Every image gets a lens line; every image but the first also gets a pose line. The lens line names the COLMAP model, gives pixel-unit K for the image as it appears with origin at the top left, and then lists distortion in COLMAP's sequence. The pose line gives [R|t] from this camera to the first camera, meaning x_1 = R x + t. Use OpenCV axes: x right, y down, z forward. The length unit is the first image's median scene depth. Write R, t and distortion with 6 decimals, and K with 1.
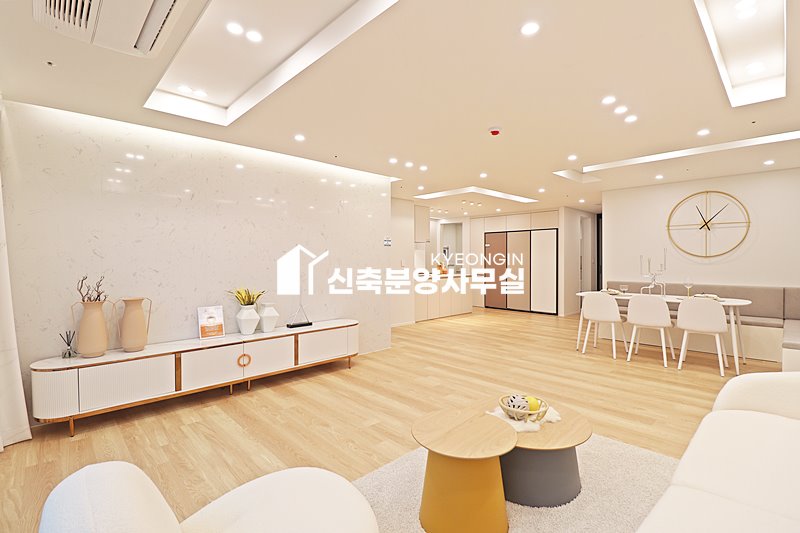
lens RADIAL K [[371.5, 0, 400.6], [0, 371.5, 260.1], [0, 0, 1]] dist [0.000406, -0.014170]
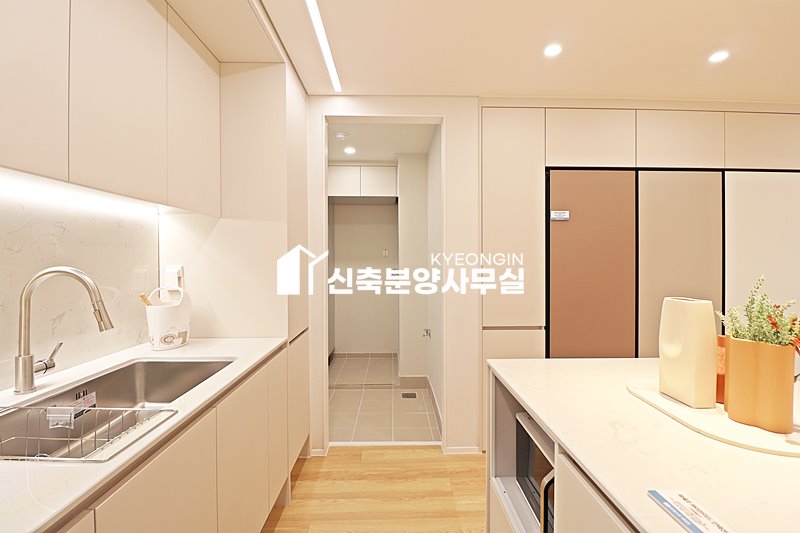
lens RADIAL K [[371.5, 0, 400.6], [0, 371.5, 260.1], [0, 0, 1]] dist [0.000406, -0.014170]
pose [[0.671903, 0.001455, 0.740638, -0.084546], [0.002359, 0.999989, -0.004104, -0.014484], [-0.740635, 0.004505, 0.671892, 2.013830]]
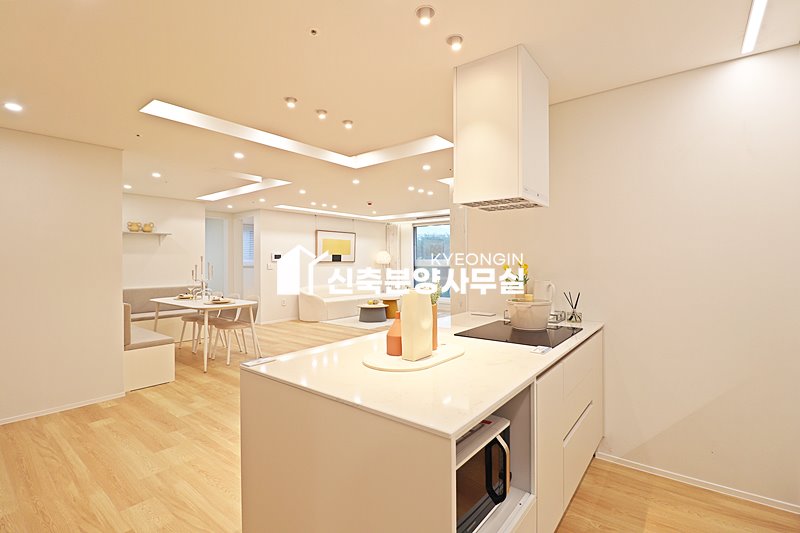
lens RADIAL K [[371.5, 0, 400.6], [0, 371.5, 260.1], [0, 0, 1]] dist [0.000406, -0.014170]
pose [[-0.990076, 0.008446, -0.140279, 0.290706], [0.008449, 0.999964, 0.000571, -0.016854], [0.140279, -0.000620, -0.990112, 2.394414]]
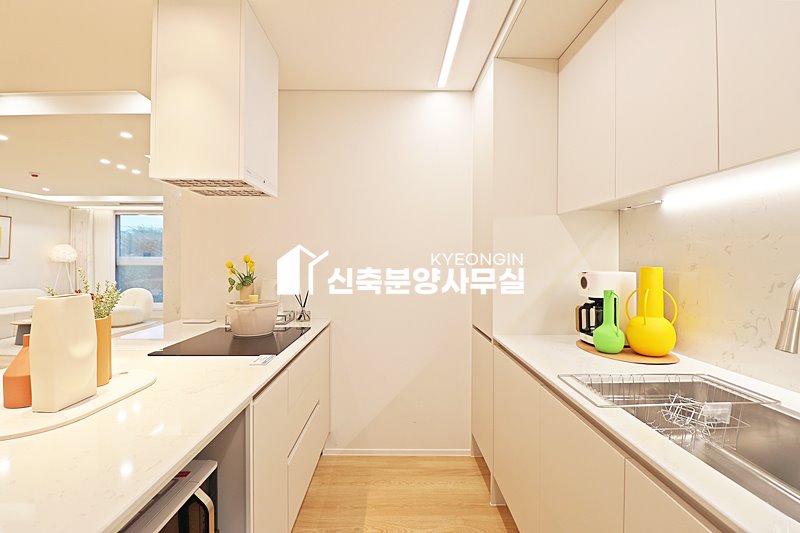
lens RADIAL K [[371.5, 0, 400.6], [0, 371.5, 260.1], [0, 0, 1]] dist [0.000406, -0.014170]
pose [[-0.682140, 0.002237, -0.731218, 0.250008], [-0.001930, 0.999986, 0.004860, -0.012364], [0.731219, 0.004726, -0.682126, 2.346204]]
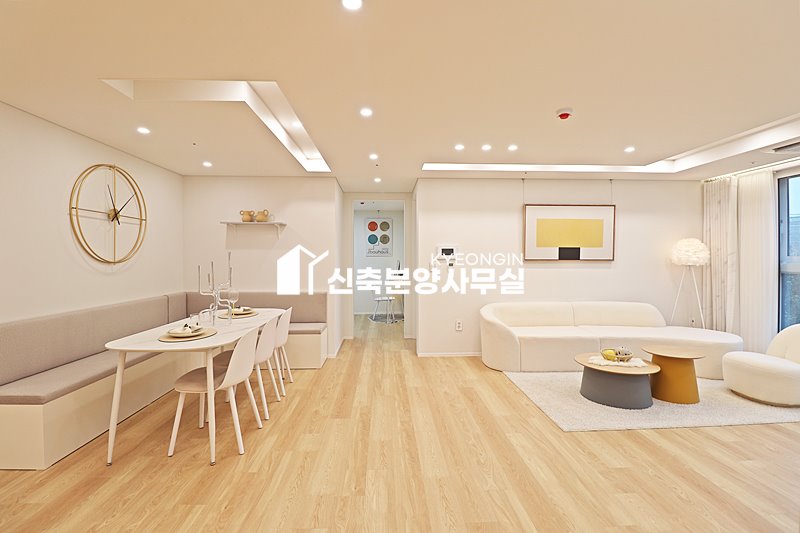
lens RADIAL K [[368.9, 0, 401.1], [0, 368.9, 260.9], [0, 0, 1]] dist [-0.000570, -0.013941]
pose [[-0.756116, -0.001006, 0.654437, -0.006652], [0.005357, 0.999956, 0.007727, -0.019141], [-0.654416, 0.009348, -0.756077, 1.428423]]
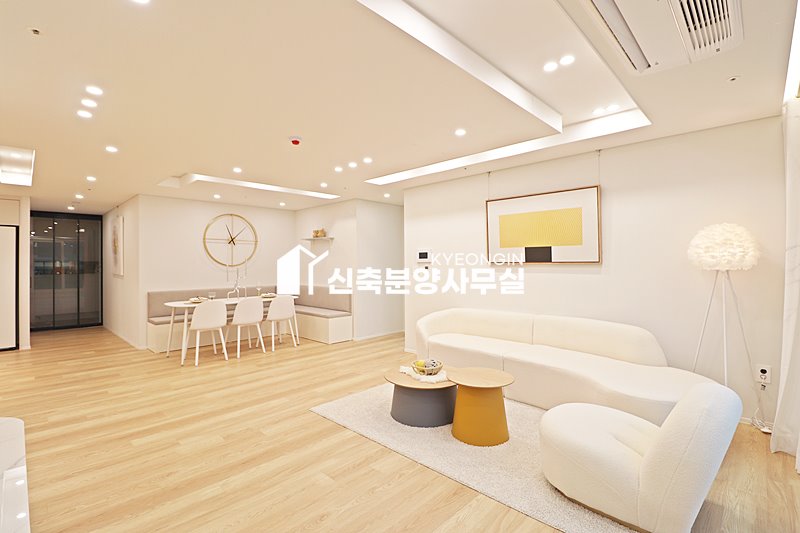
lens RADIAL K [[373.7, 0, 401.2], [0, 373.7, 261.1], [0, 0, 1]] dist [0.000554, -0.014267]
pose [[-0.041969, 0.011943, 0.999048, -0.584498], [0.009922, 0.999884, -0.011536, -0.005904], [-0.999070, 0.009428, -0.042083, 0.582533]]
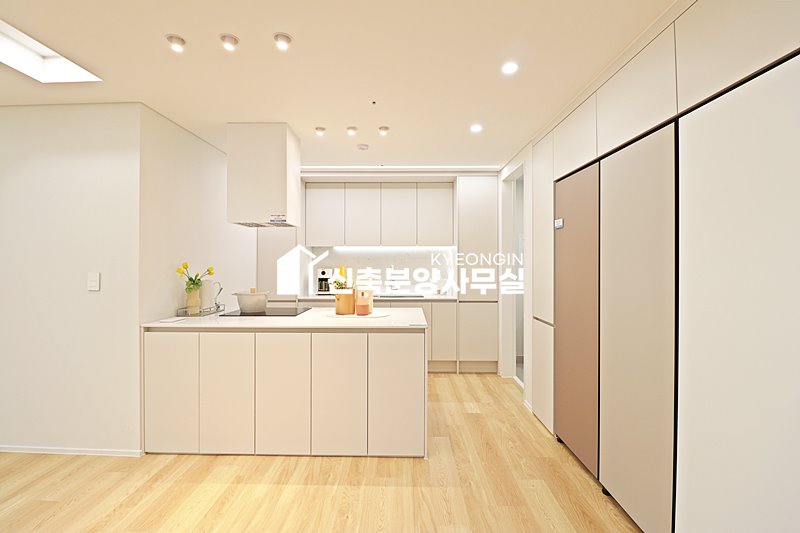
lens RADIAL K [[368.9, 0, 401.1], [0, 368.9, 260.9], [0, 0, 1]] dist [-0.000570, -0.013941]
pose [[0.714778, 0.000957, -0.699351, 0.766728], [-0.006485, 0.999965, -0.005260, -0.018678], [0.699322, 0.008295, 0.714759, 1.585502]]
